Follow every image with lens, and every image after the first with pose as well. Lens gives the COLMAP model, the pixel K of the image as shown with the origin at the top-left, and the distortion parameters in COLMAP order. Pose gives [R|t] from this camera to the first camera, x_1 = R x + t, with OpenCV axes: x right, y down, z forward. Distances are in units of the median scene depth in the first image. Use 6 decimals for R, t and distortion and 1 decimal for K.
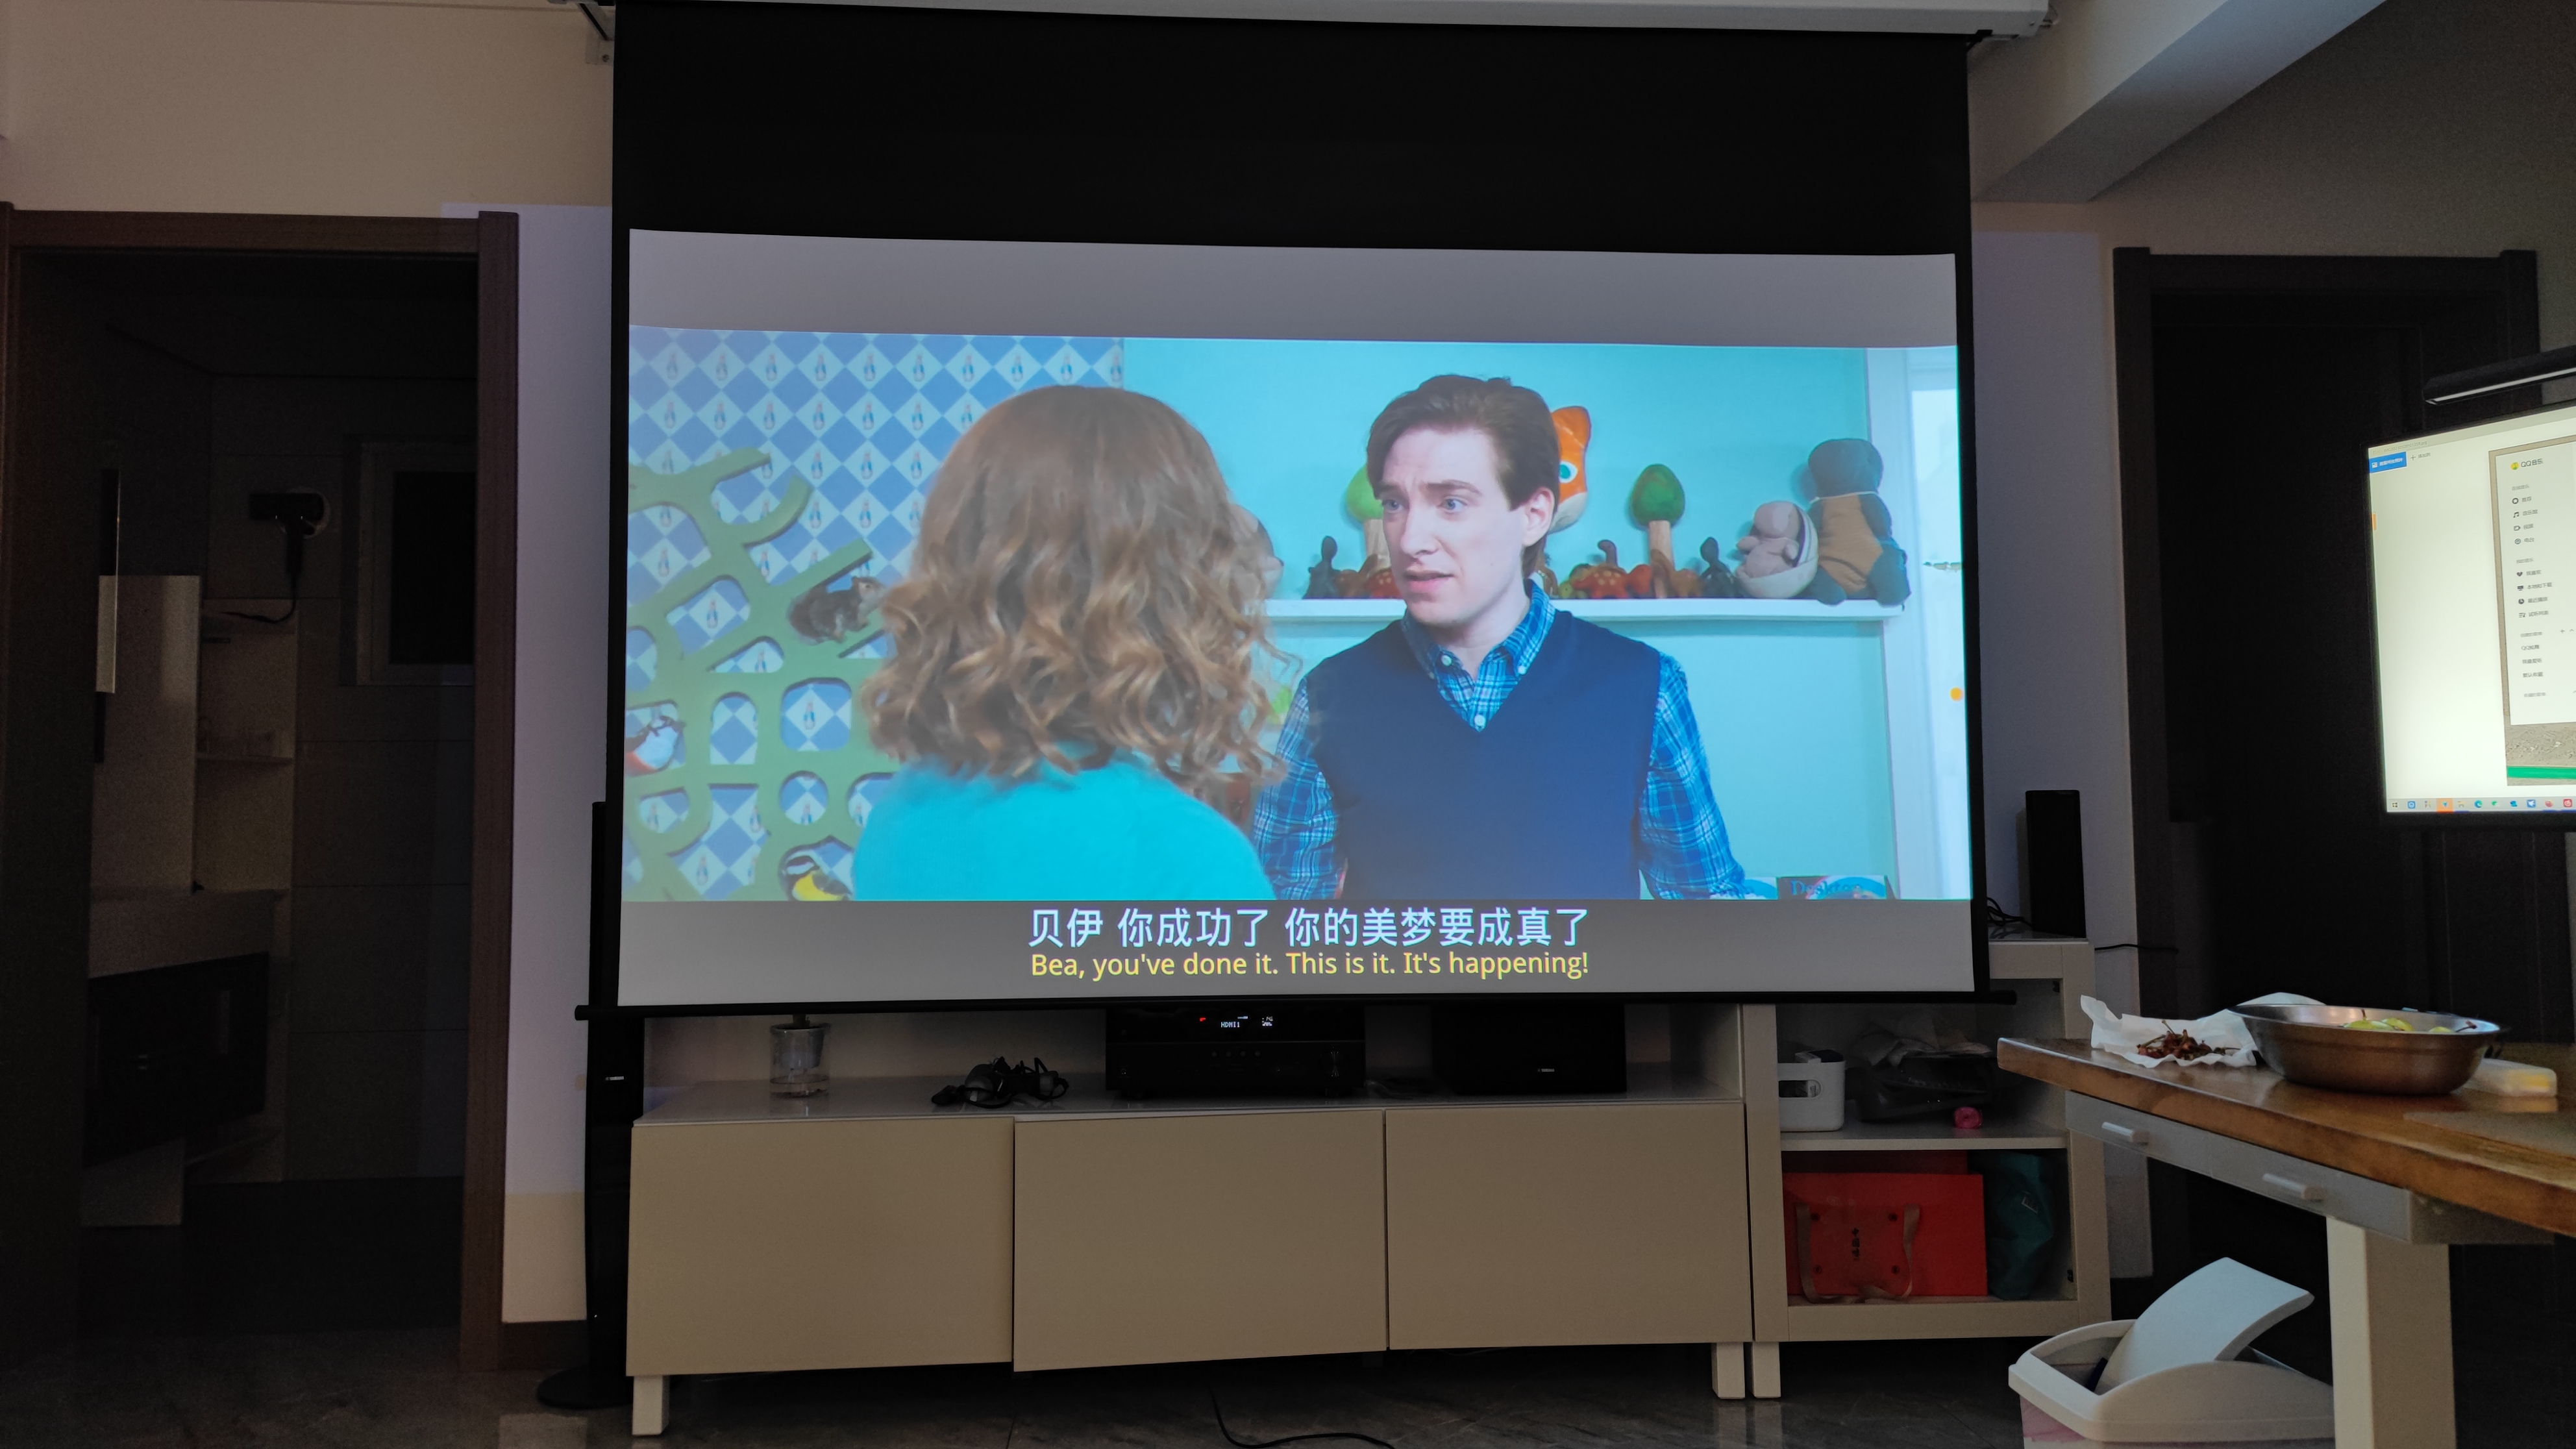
lens RADIAL K [[1690.9, 0, 1283.4], [0, 1690.9, 734.9], [0, 0, 1]] dist [0.001357, -0.000882]
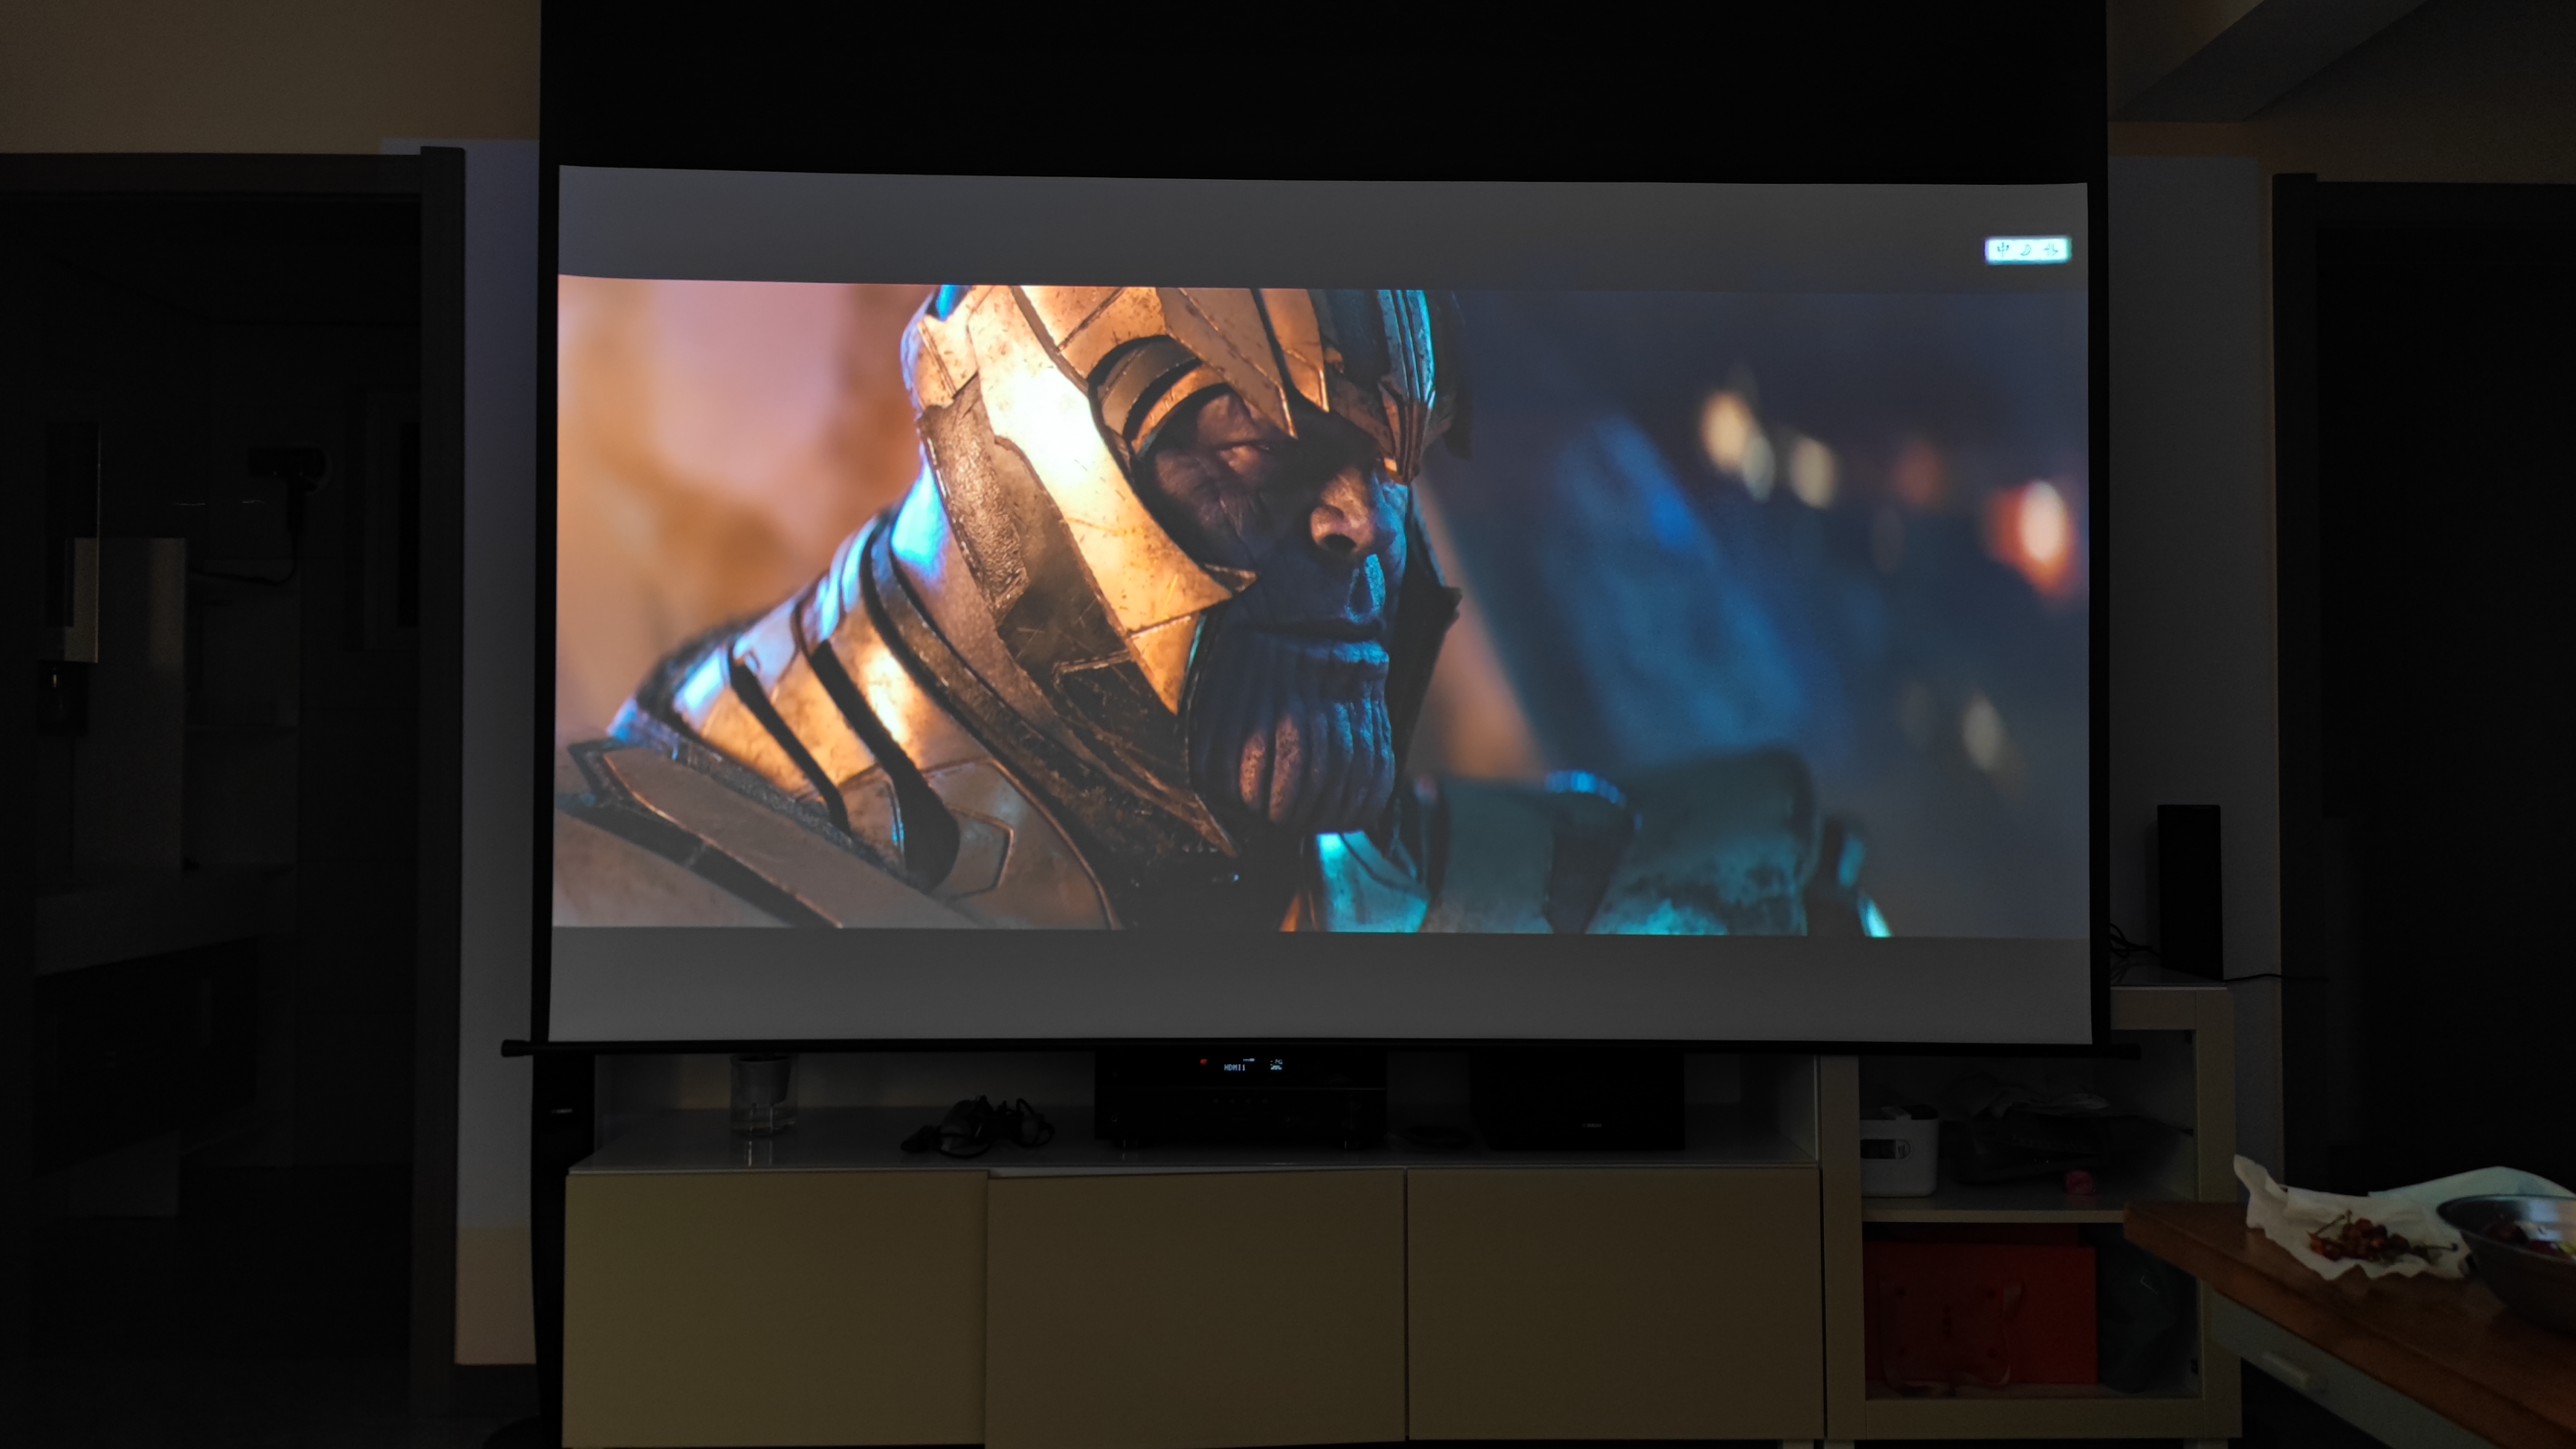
lens RADIAL K [[1706.8, 0, 1299.3], [0, 1706.8, 734.8], [0, 0, 1]] dist [0.000893, 0.003122]
pose [[0.998804, 0.008678, -0.048127, 0.043344], [-0.006882, 0.999278, 0.037359, -0.036602], [0.048417, -0.036983, 0.998142, 0.111464]]
